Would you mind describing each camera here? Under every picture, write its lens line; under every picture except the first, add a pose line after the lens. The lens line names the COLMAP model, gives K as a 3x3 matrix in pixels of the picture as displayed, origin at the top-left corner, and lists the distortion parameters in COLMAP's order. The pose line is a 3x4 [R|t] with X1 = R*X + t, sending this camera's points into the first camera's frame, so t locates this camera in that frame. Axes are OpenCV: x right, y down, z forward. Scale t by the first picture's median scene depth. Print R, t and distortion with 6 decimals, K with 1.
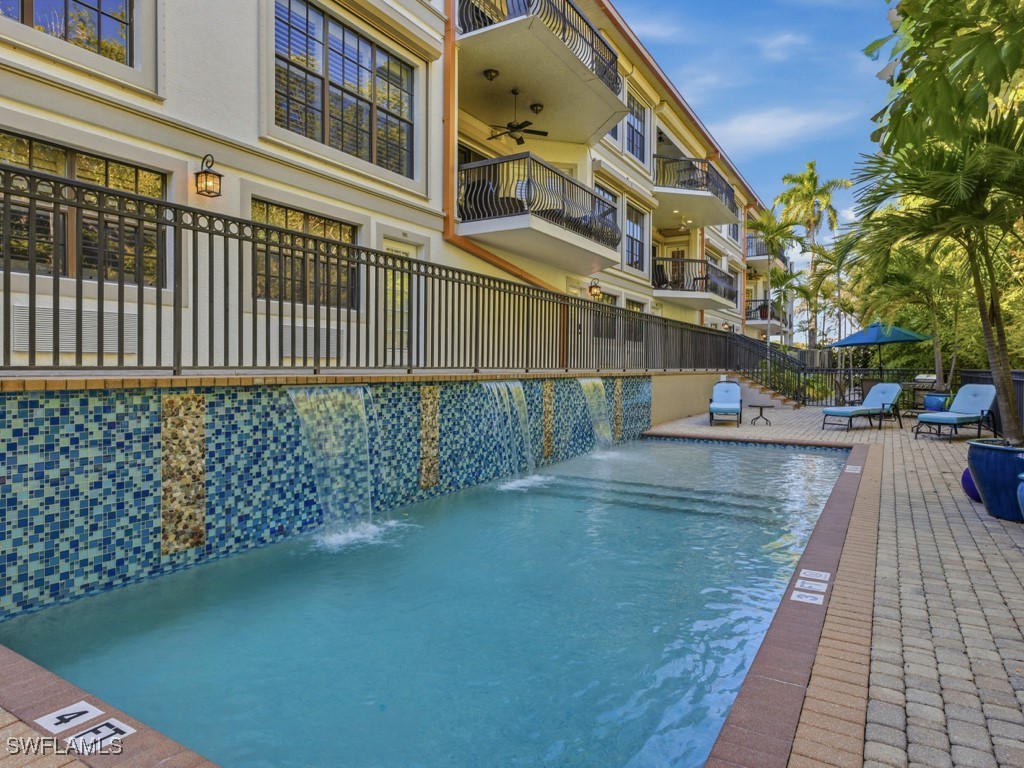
lens RADIAL K [[620.6, 0, 513.7], [0, 620.6, 371.1], [0, 0, 1]] dist [-0.002522, -0.000175]
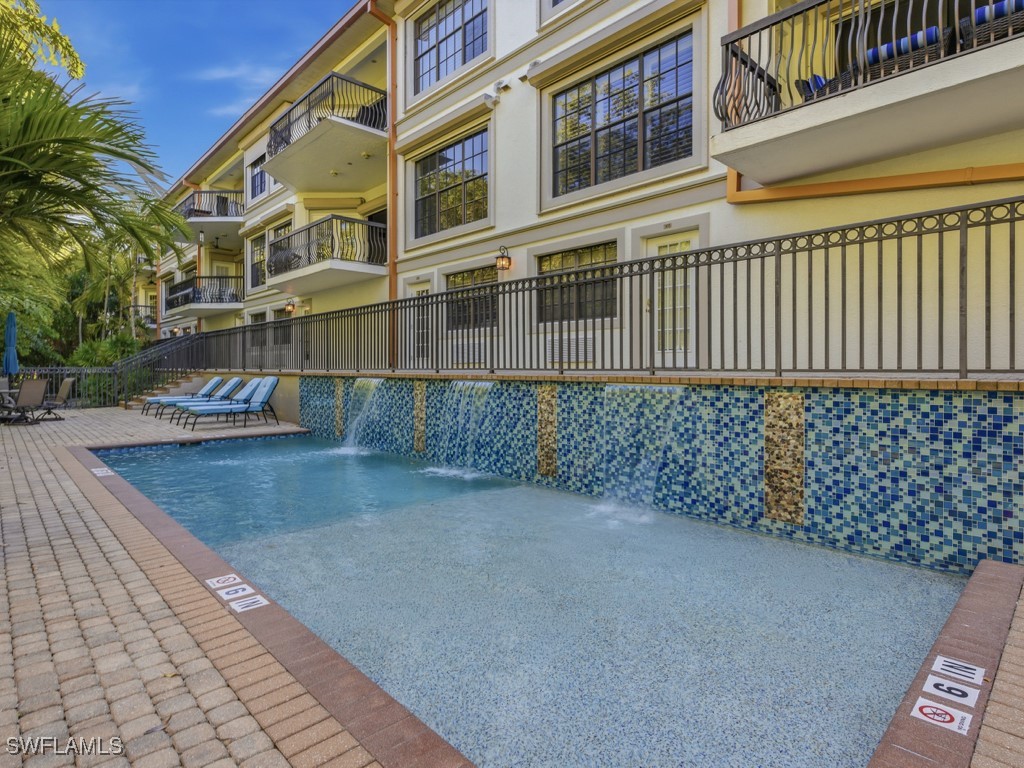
lens RADIAL K [[433.4, 0, 512.2], [0, 433.4, 403.3], [0, 0, 1]] dist [0.000068, -0.000168]
pose [[-0.145471, 0.074930, -0.986521, 0.595843], [-0.006848, 0.997028, 0.076738, -0.002815], [0.989339, 0.017919, -0.144526, 0.979085]]
